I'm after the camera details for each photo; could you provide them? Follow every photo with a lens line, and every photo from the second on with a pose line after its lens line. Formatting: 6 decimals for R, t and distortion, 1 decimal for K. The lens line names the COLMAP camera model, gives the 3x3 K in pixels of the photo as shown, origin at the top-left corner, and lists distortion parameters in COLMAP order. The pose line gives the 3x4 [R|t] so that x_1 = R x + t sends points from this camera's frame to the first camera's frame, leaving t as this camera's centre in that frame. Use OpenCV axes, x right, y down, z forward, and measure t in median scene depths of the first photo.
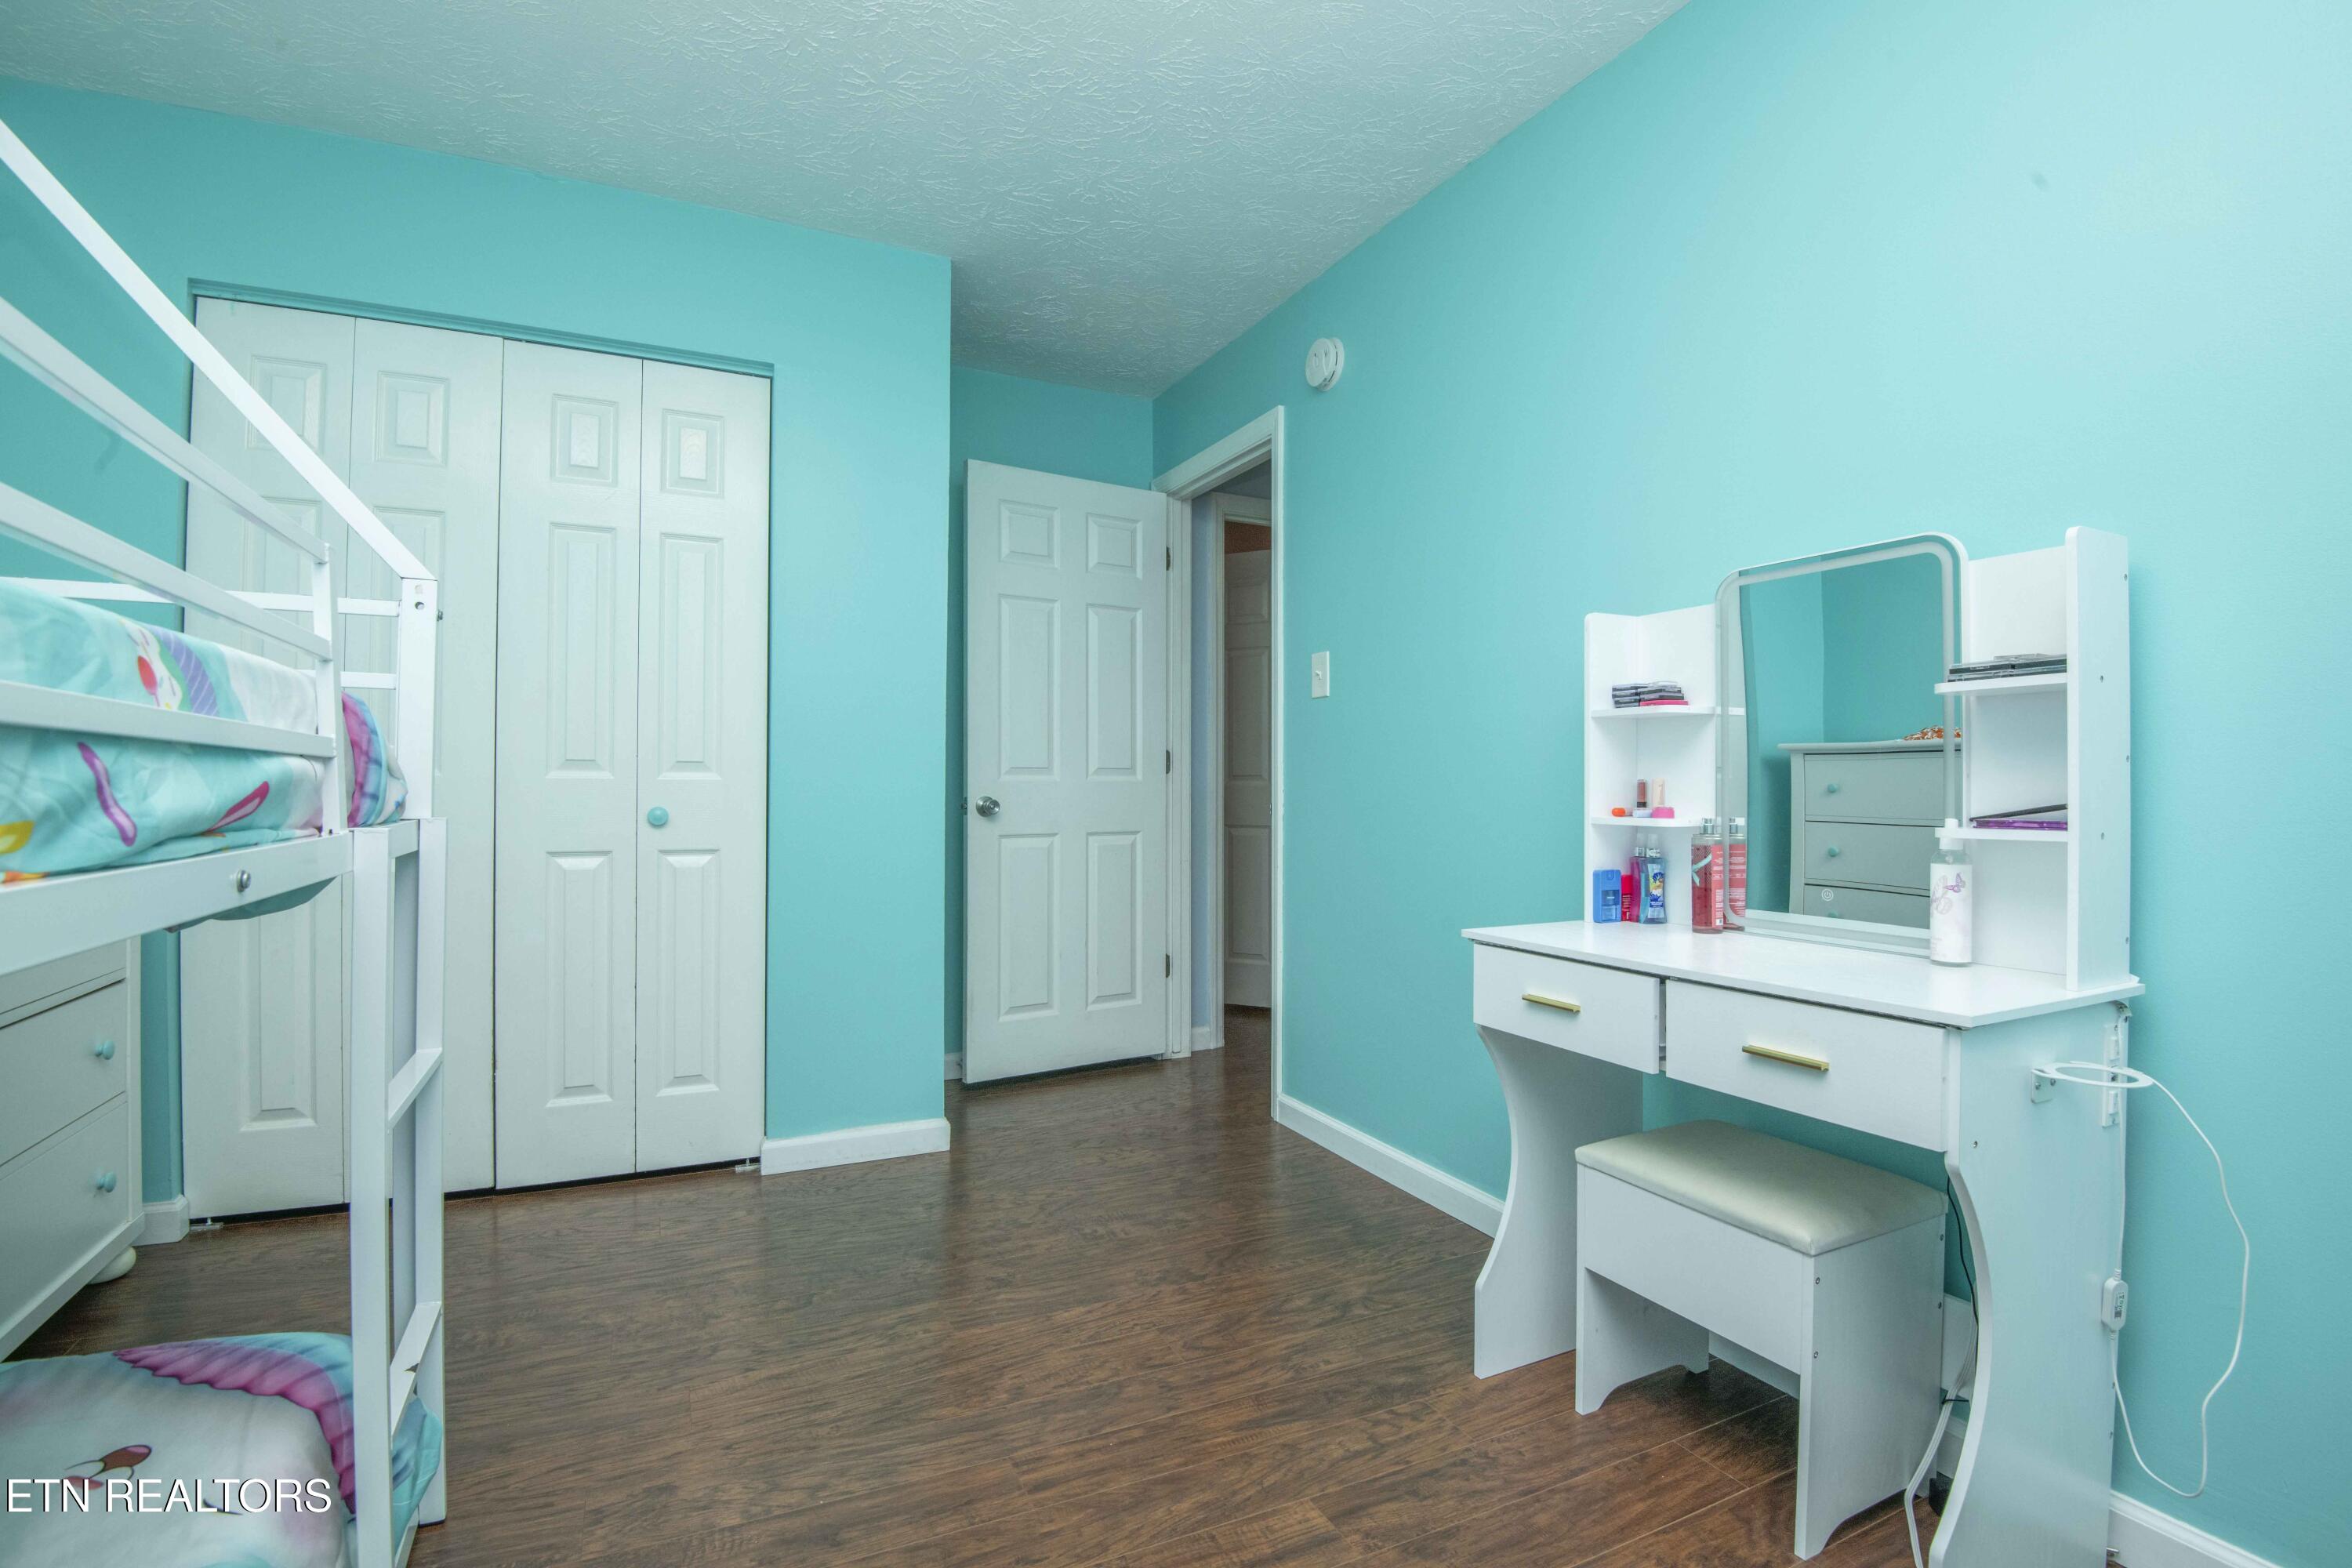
lens RADIAL K [[1106.3, 0, 1180.2], [0, 1106.3, 779.6], [0, 0, 1]] dist [-0.024280, -0.010268]
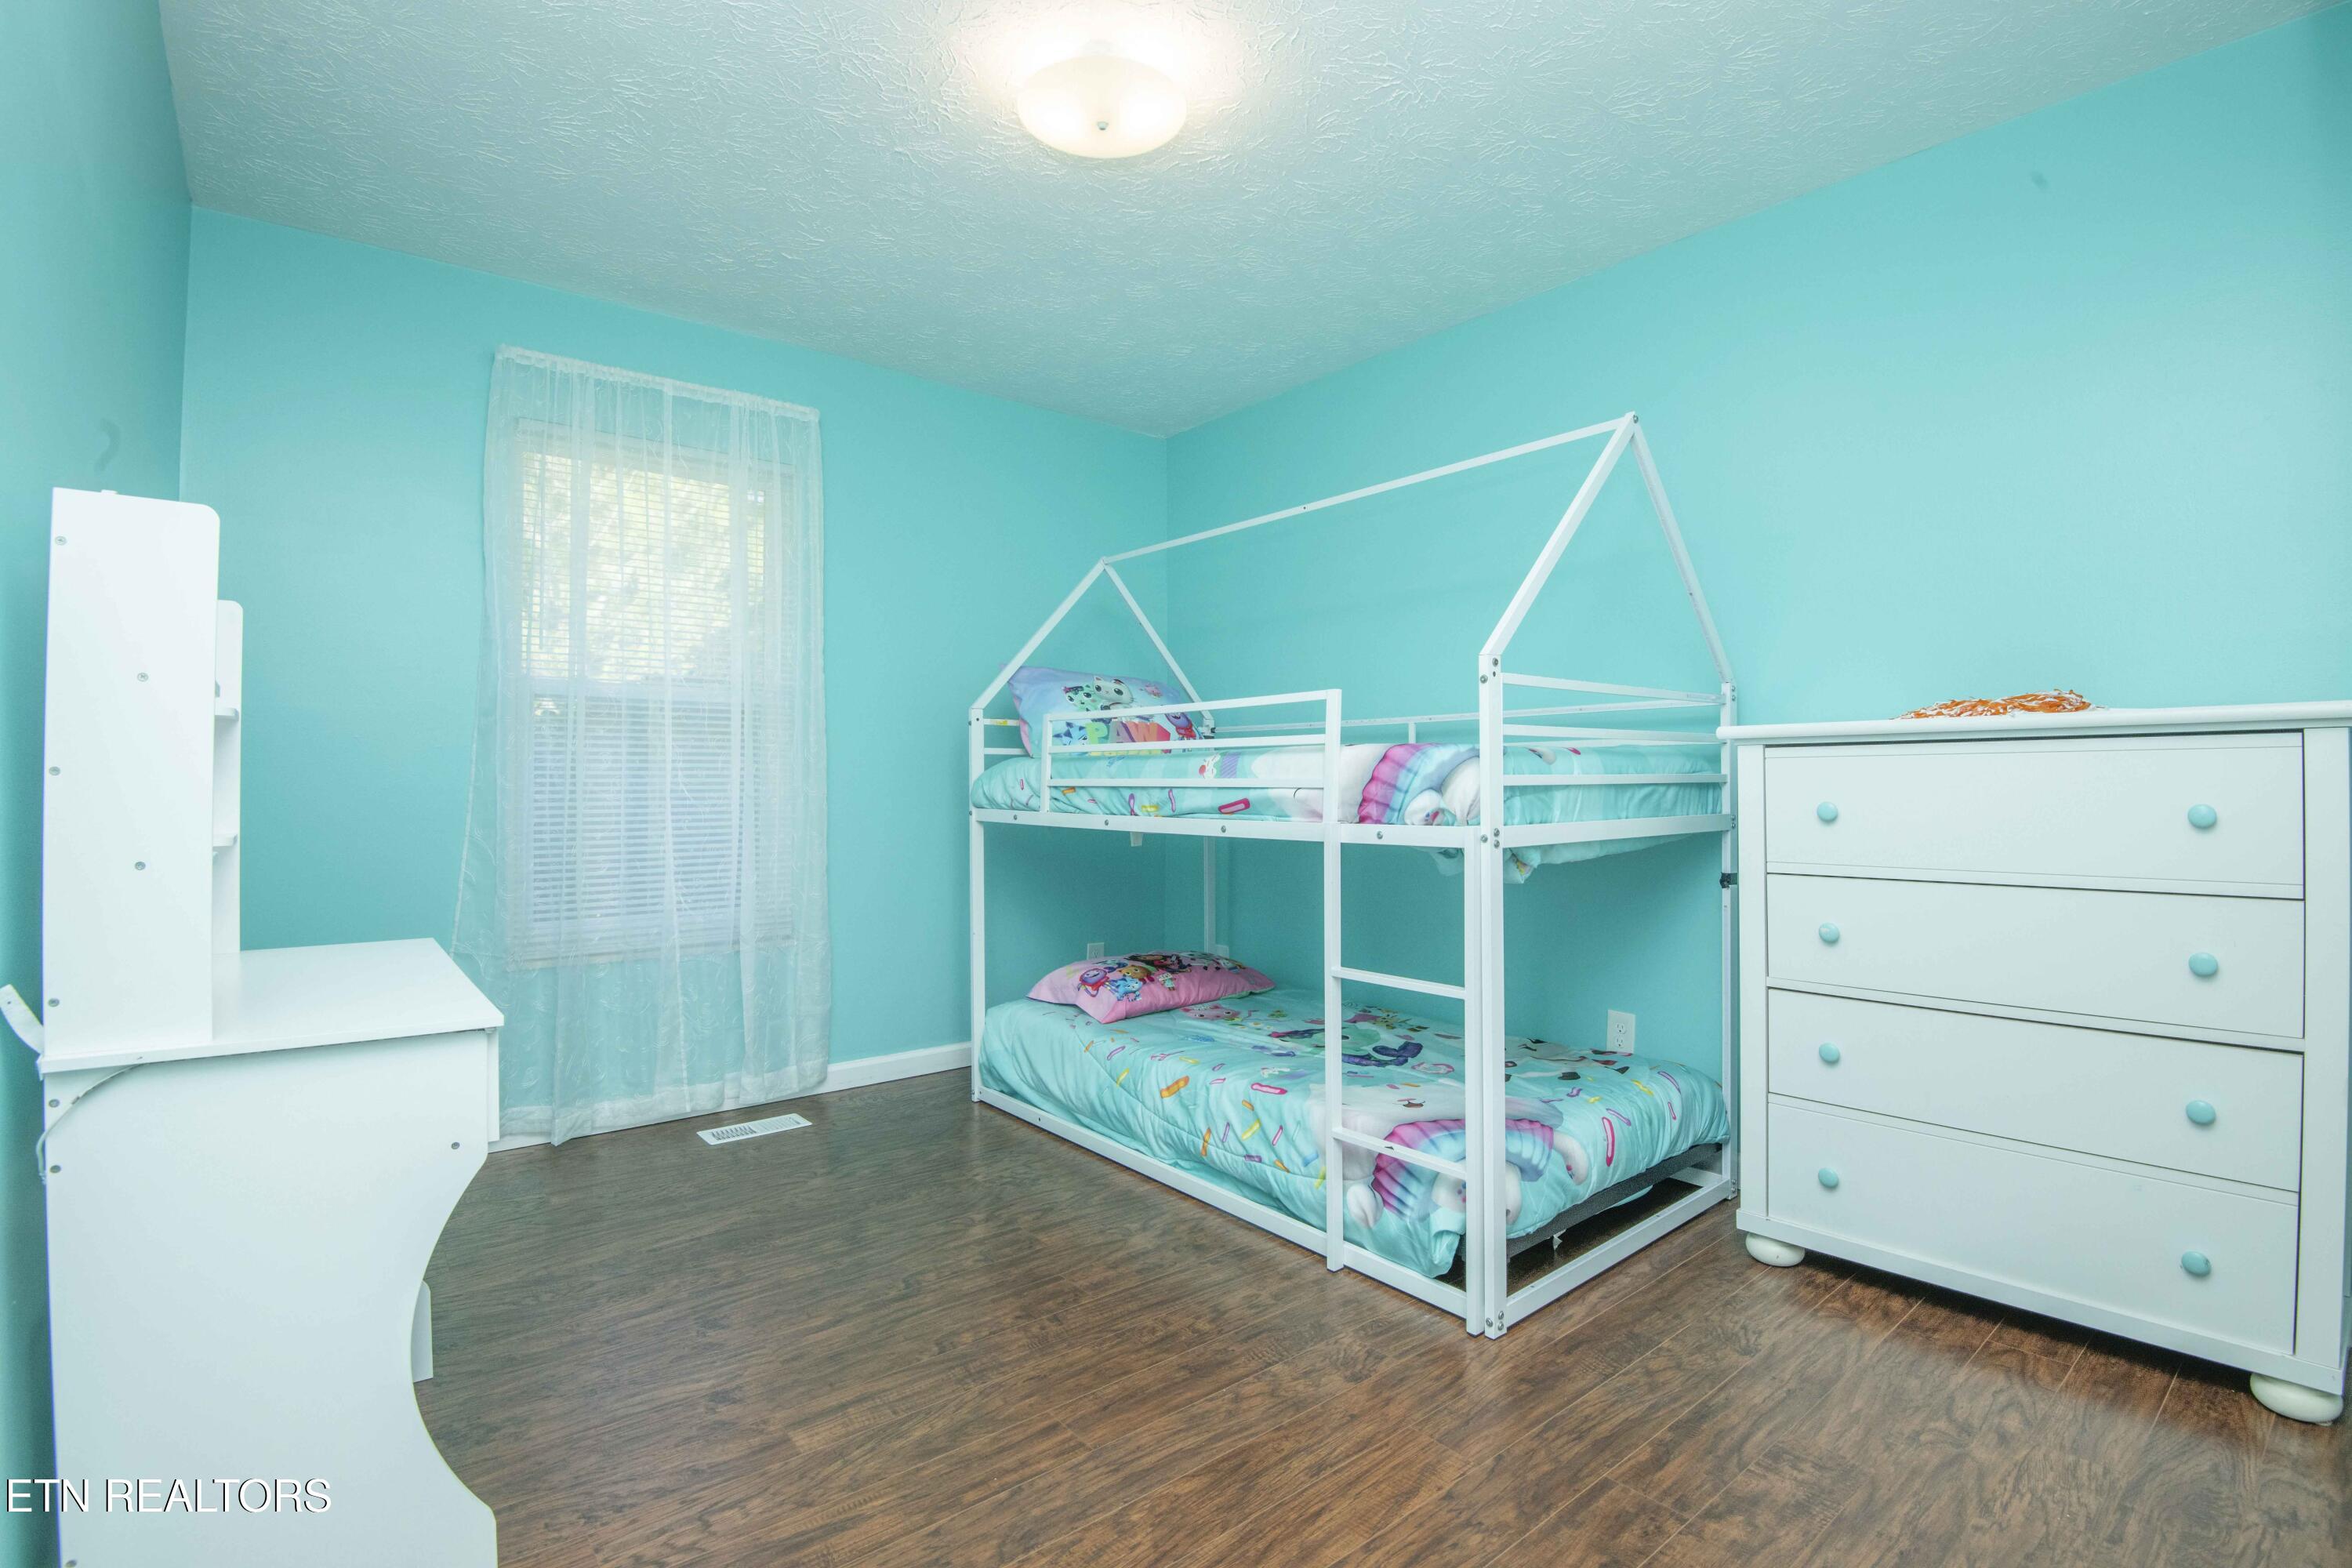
lens RADIAL K [[1106.3, 0, 1175.3], [0, 1106.3, 778.9], [0, 0, 1]] dist [-0.024280, -0.010268]
pose [[-0.973796, -0.006148, -0.227341, 0.006040], [-0.003106, 0.999901, -0.013737, -0.002092], [0.227403, -0.012670, -0.973718, 2.038031]]
